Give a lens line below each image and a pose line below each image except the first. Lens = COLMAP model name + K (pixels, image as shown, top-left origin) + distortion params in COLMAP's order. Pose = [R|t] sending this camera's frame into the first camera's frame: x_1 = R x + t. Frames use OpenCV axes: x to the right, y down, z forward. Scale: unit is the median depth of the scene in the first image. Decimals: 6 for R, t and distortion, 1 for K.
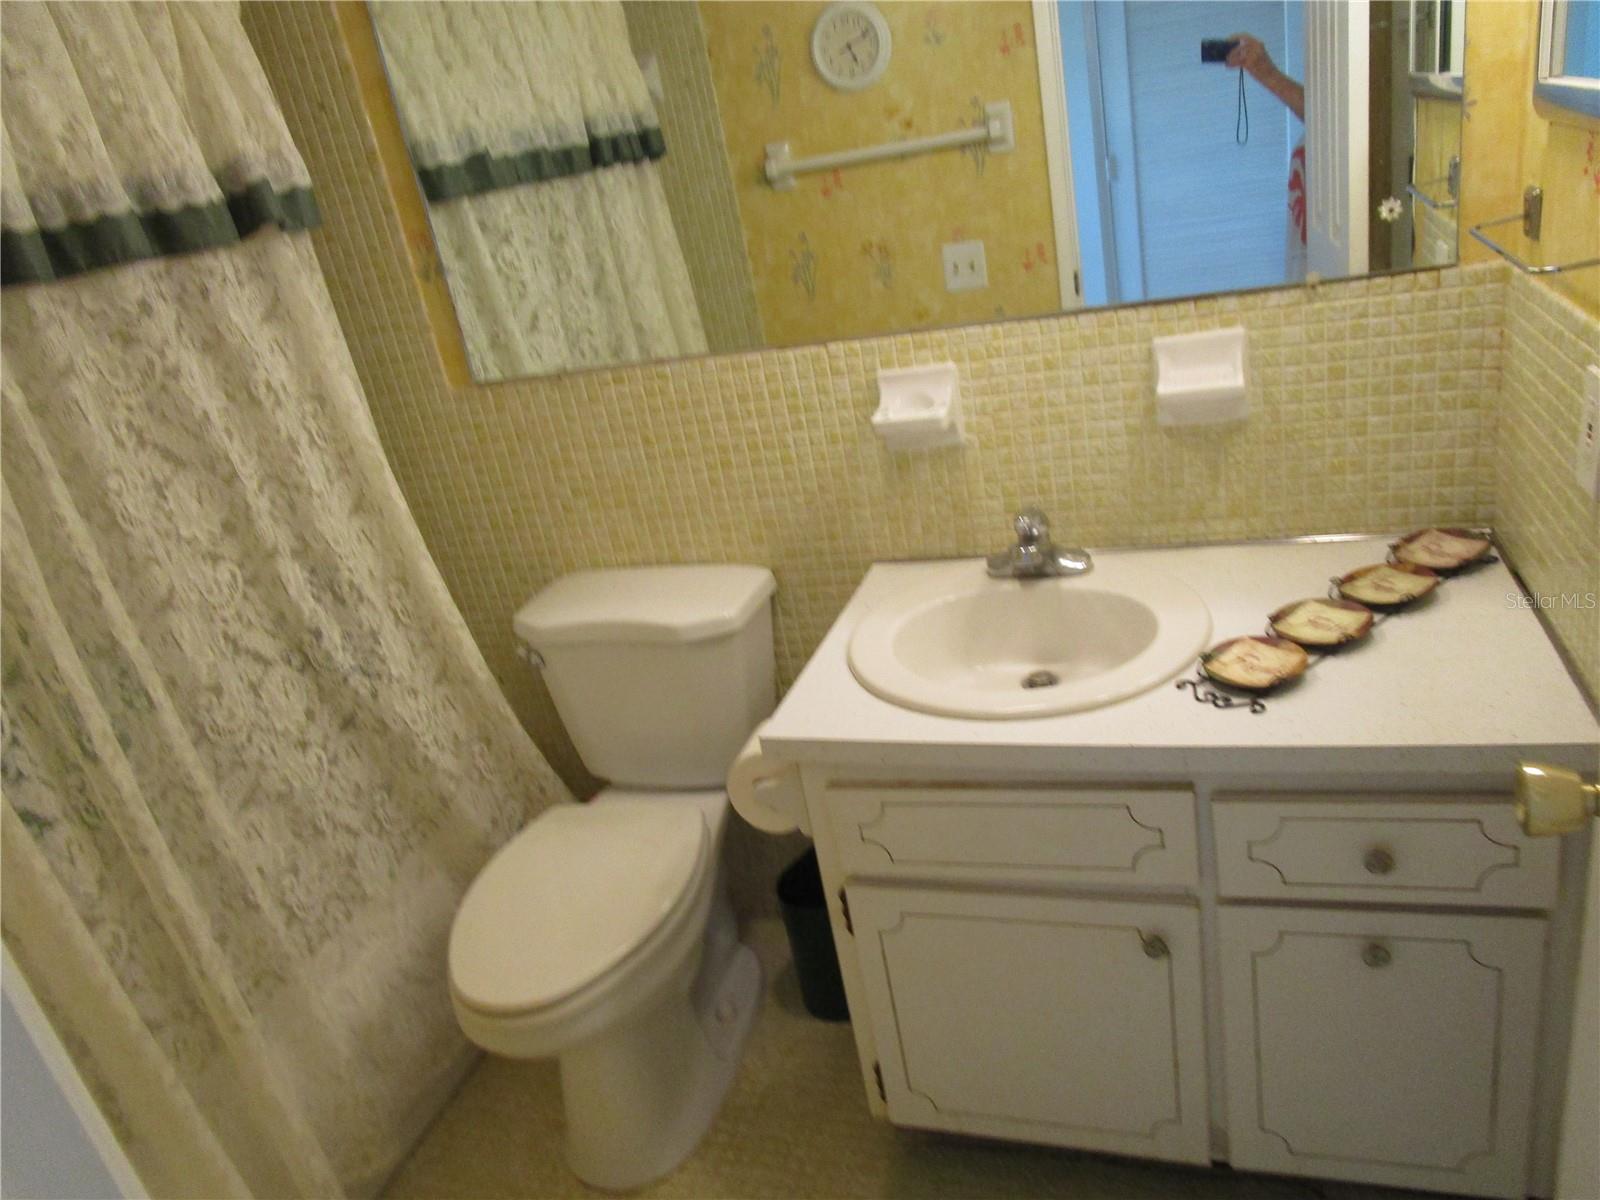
lens RADIAL K [[1142.5, 0, 800.0], [0, 1142.5, 600.0], [0, 0, 1]] dist [-0.022345, 0.005116]
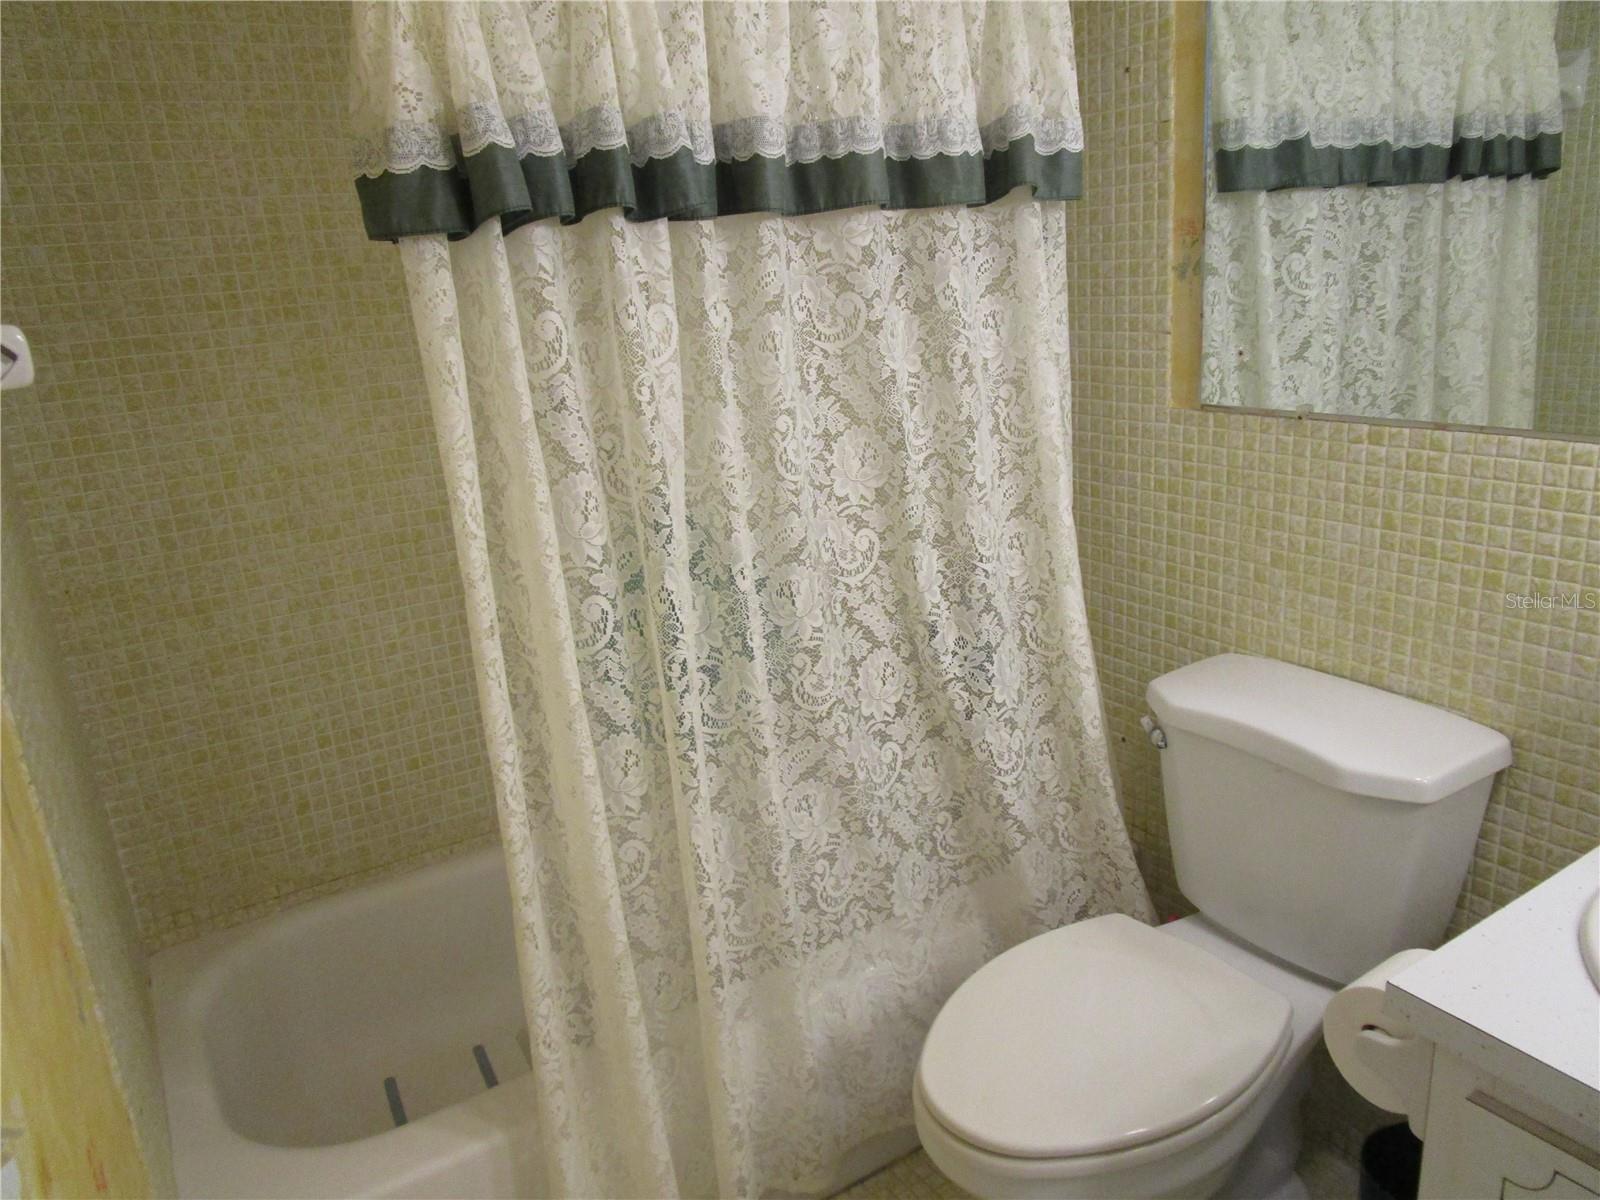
lens RADIAL K [[1142.5, 0, 800.0], [0, 1142.5, 600.0], [0, 0, 1]] dist [-0.022345, 0.005116]
pose [[0.767988, 0.296425, -0.567738, 0.011849], [-0.303846, 0.948970, 0.084456, -0.038788], [0.563802, 0.107643, 0.818865, 0.178426]]
